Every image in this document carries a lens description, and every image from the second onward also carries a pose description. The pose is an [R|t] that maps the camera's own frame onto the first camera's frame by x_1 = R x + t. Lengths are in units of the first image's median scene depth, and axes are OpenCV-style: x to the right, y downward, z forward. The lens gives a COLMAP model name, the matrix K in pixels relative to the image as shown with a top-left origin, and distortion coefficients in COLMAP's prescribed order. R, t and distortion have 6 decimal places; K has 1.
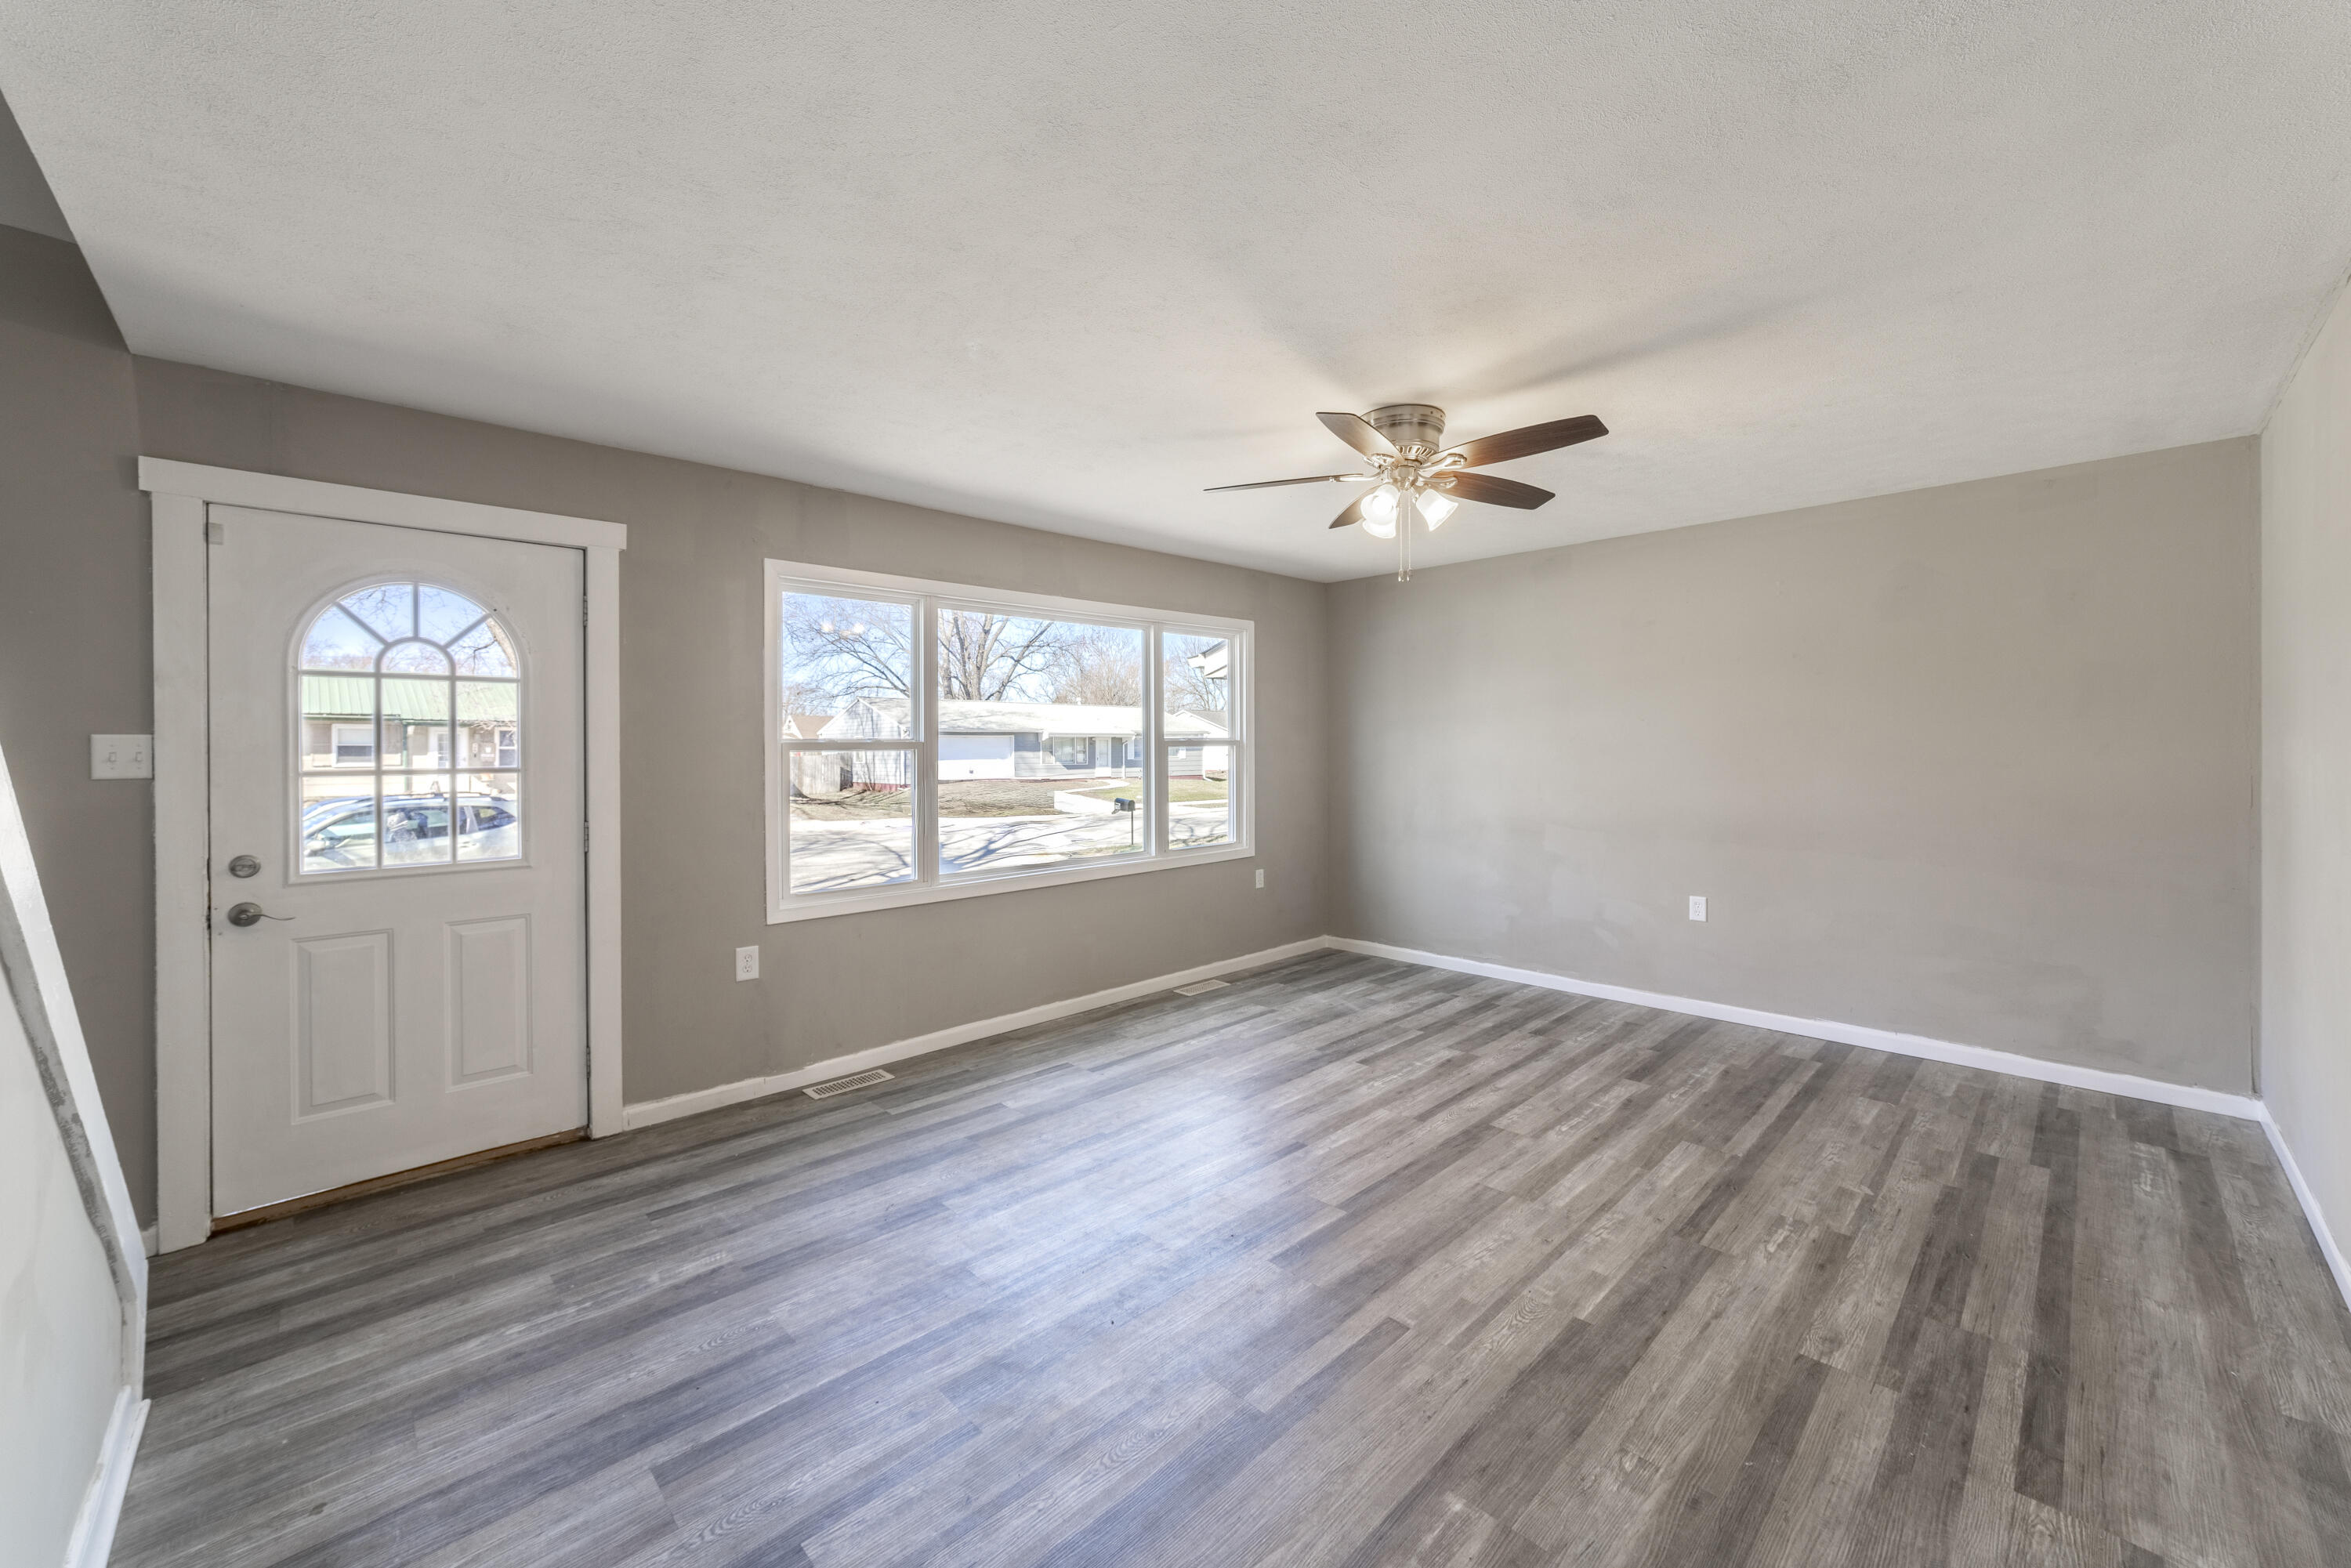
lens RADIAL K [[901.9, 0, 1165.4], [0, 901.9, 748.1], [0, 0, 1]] dist [-0.018278, 0.004565]
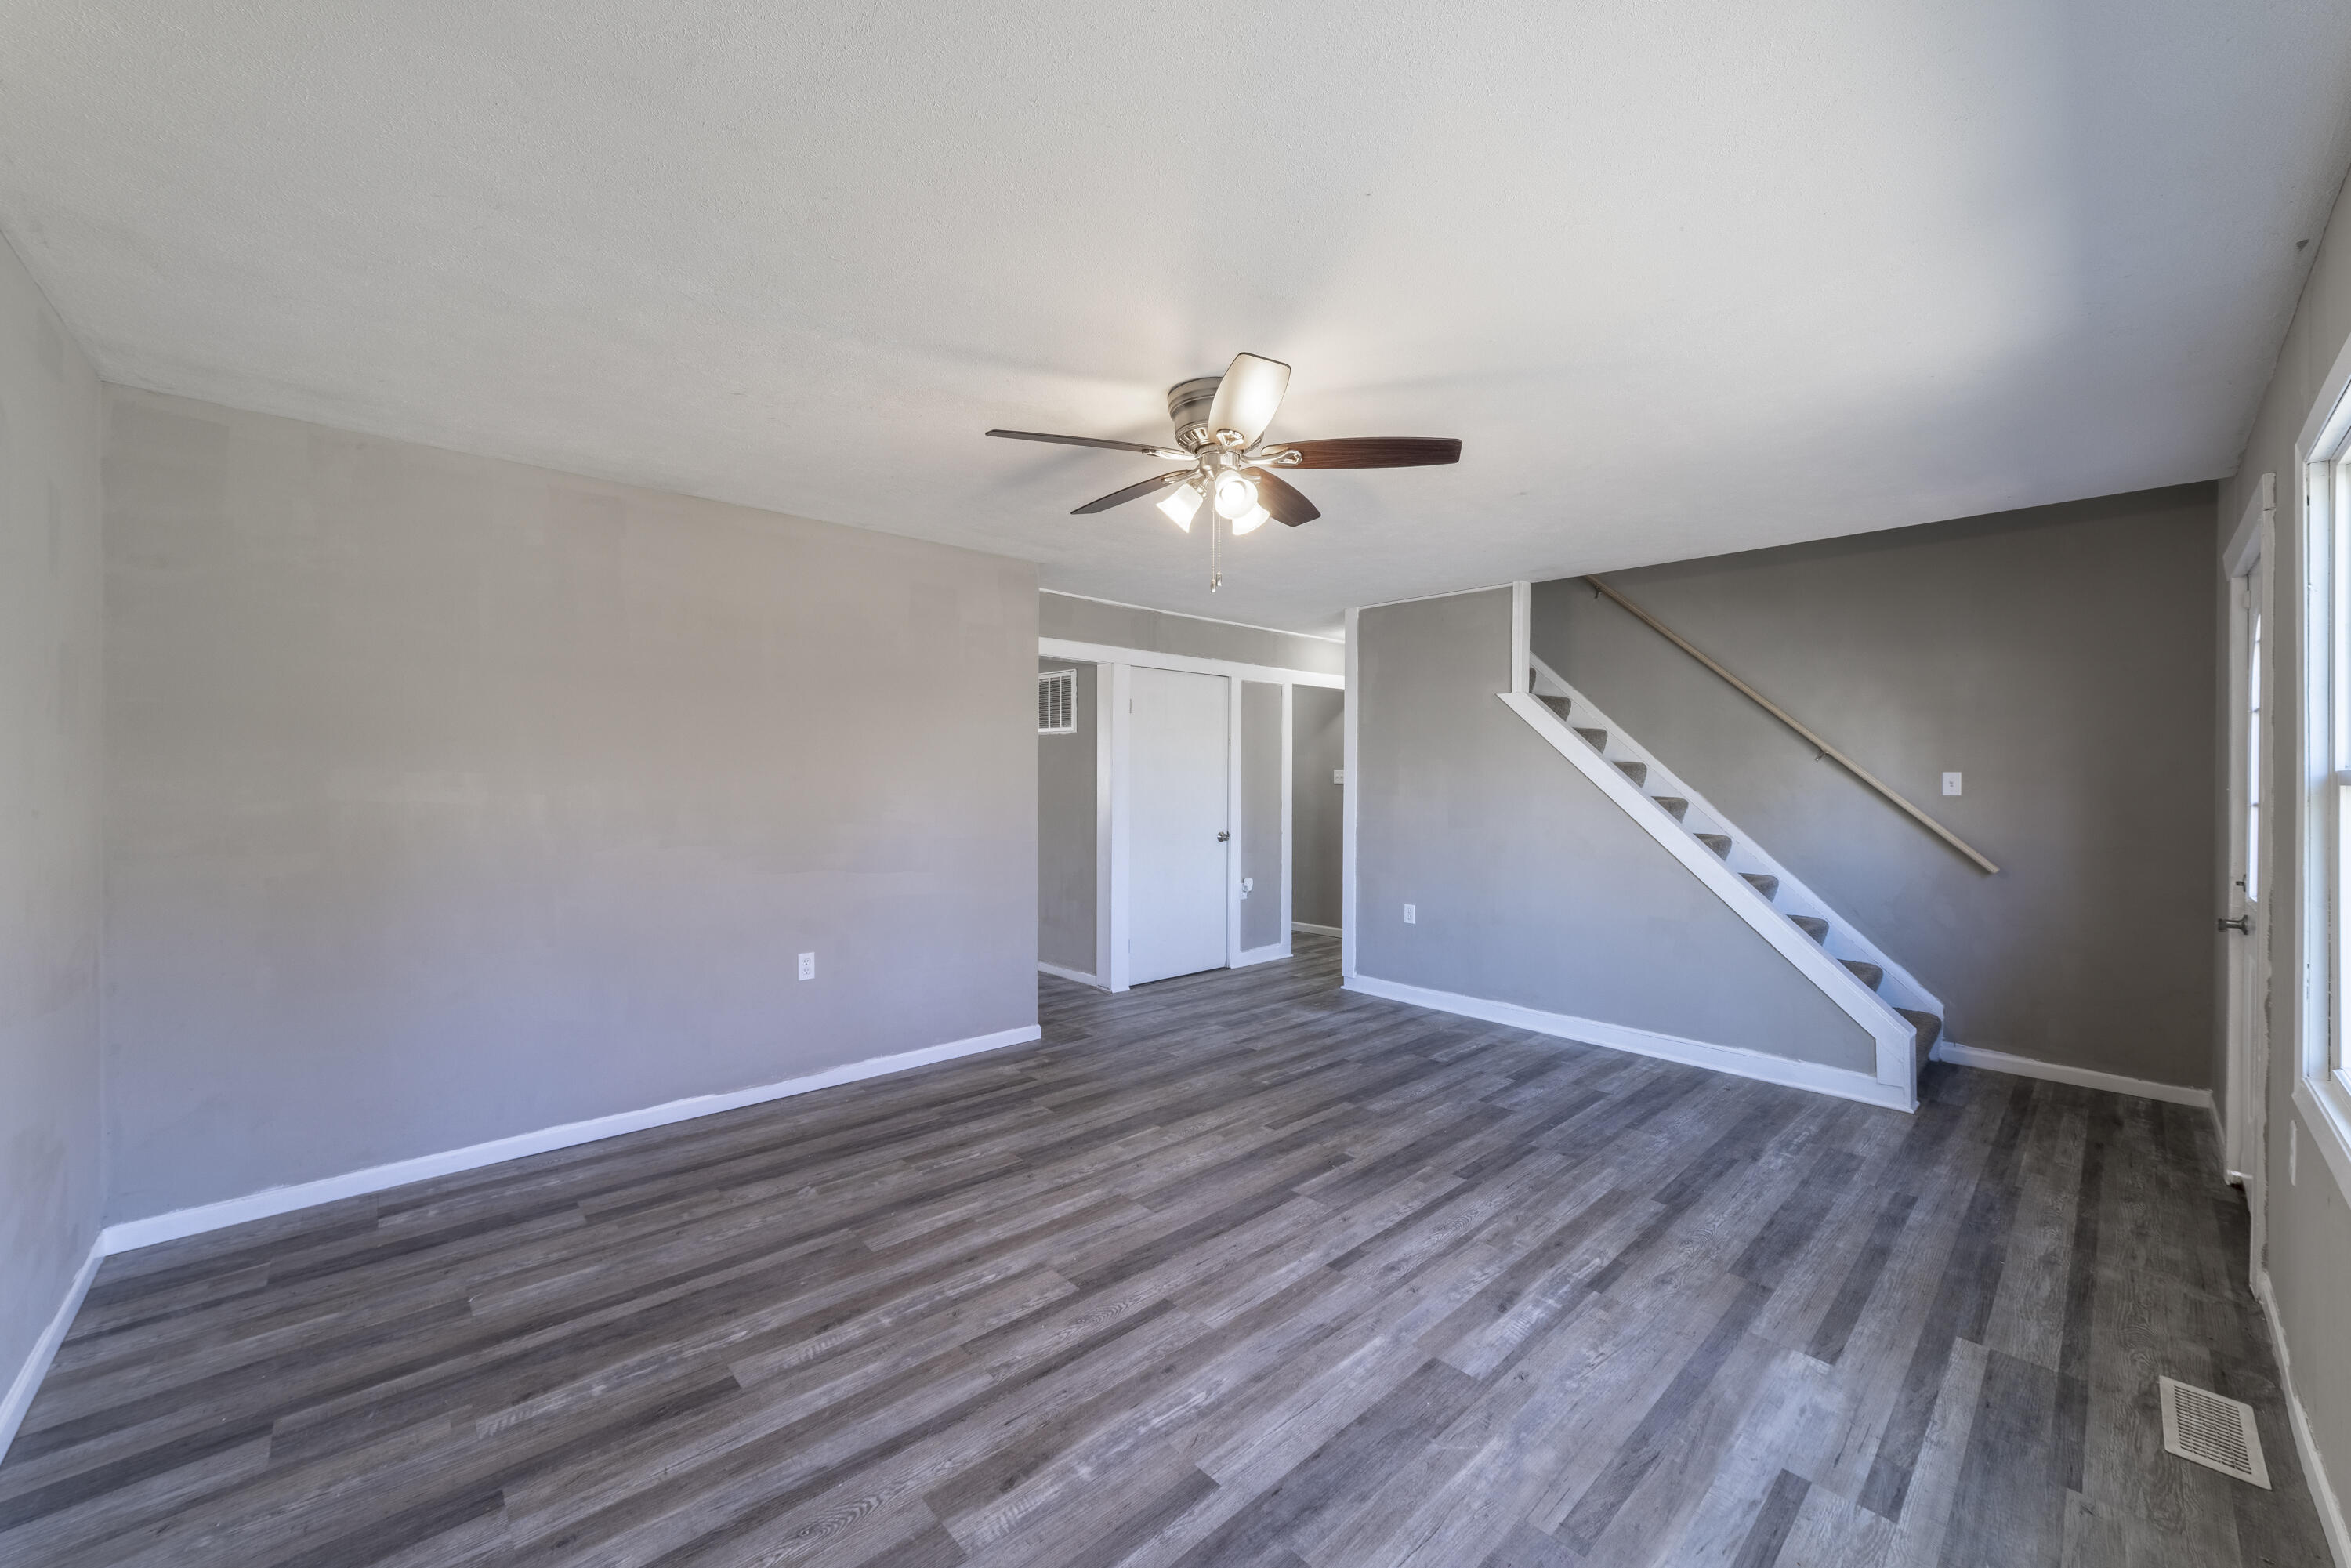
lens RADIAL K [[901.9, 0, 1177.2], [0, 901.9, 785.6], [0, 0, 1]] dist [-0.018278, 0.004565]
pose [[-0.999996, -0.001029, 0.002732, 0.278549], [-0.001012, 0.999980, 0.006183, 0.000650], [-0.002738, 0.006180, -0.999977, 1.729288]]
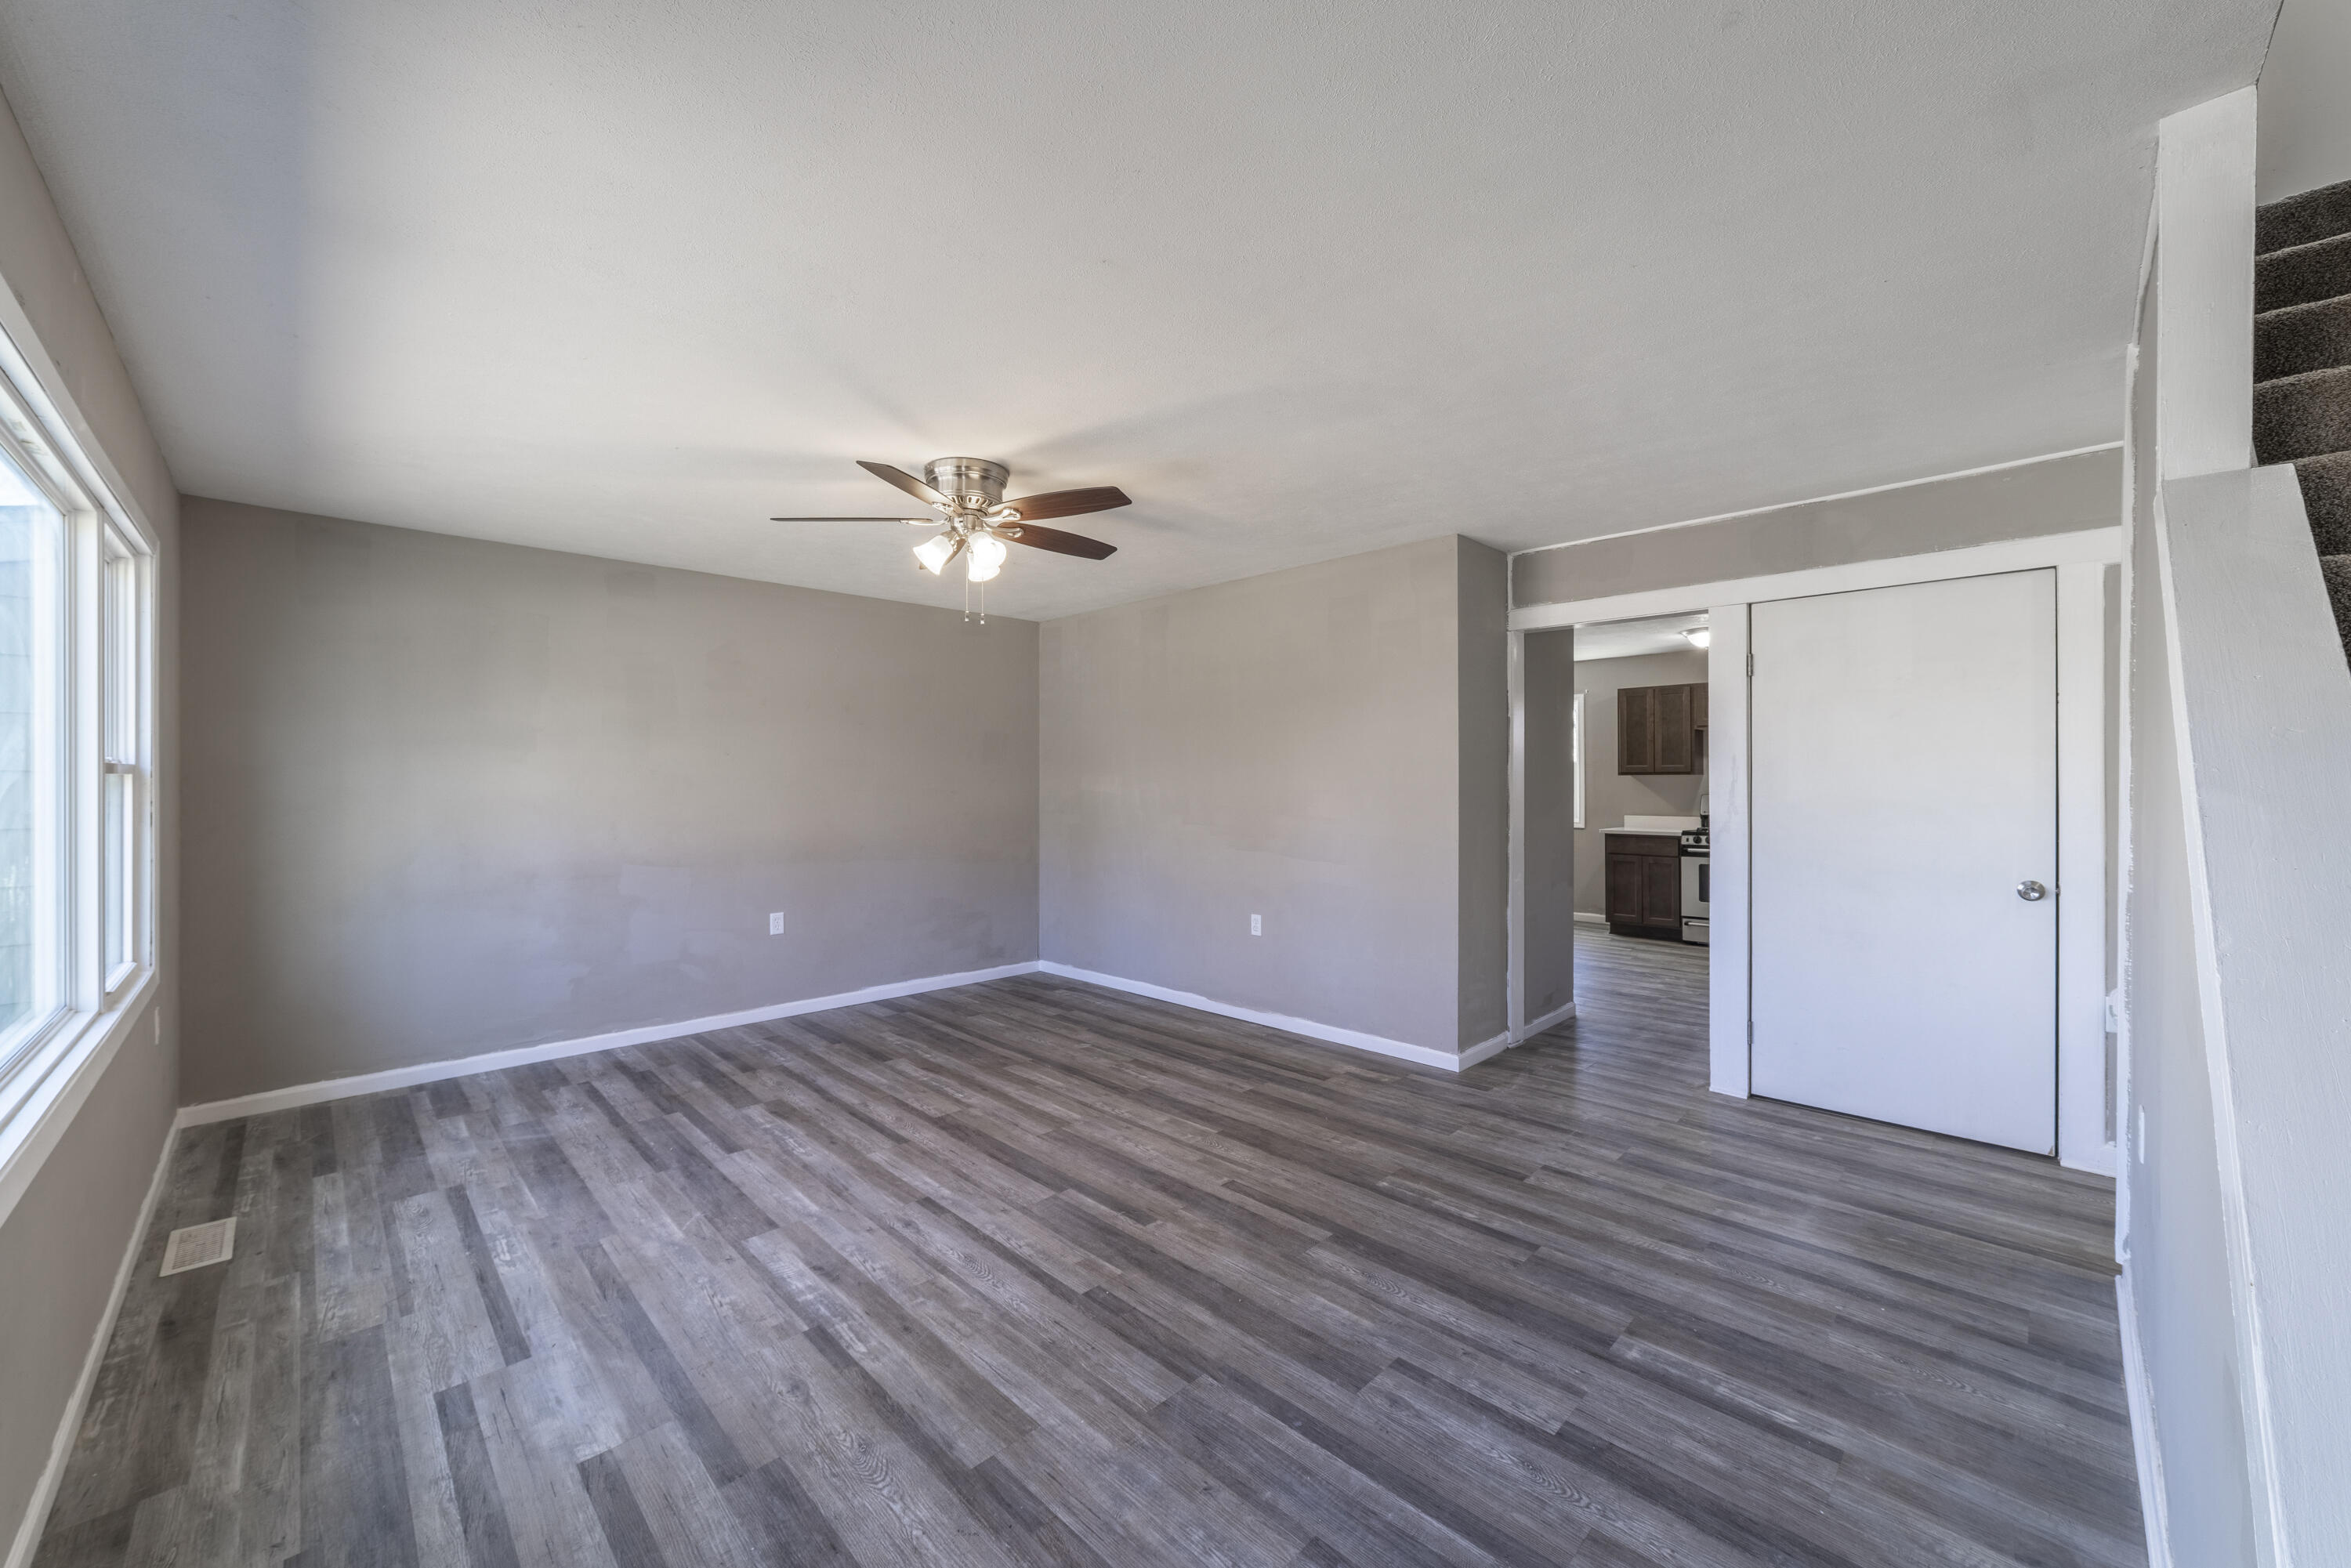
lens RADIAL K [[901.9, 0, 1172.7], [0, 901.9, 779.5], [0, 0, 1]] dist [-0.018278, 0.004565]
pose [[-0.019801, 0.007460, 0.999776, -0.757803], [0.001739, 0.999971, -0.007427, 0.009613], [-0.999802, 0.001592, -0.019814, 0.724469]]
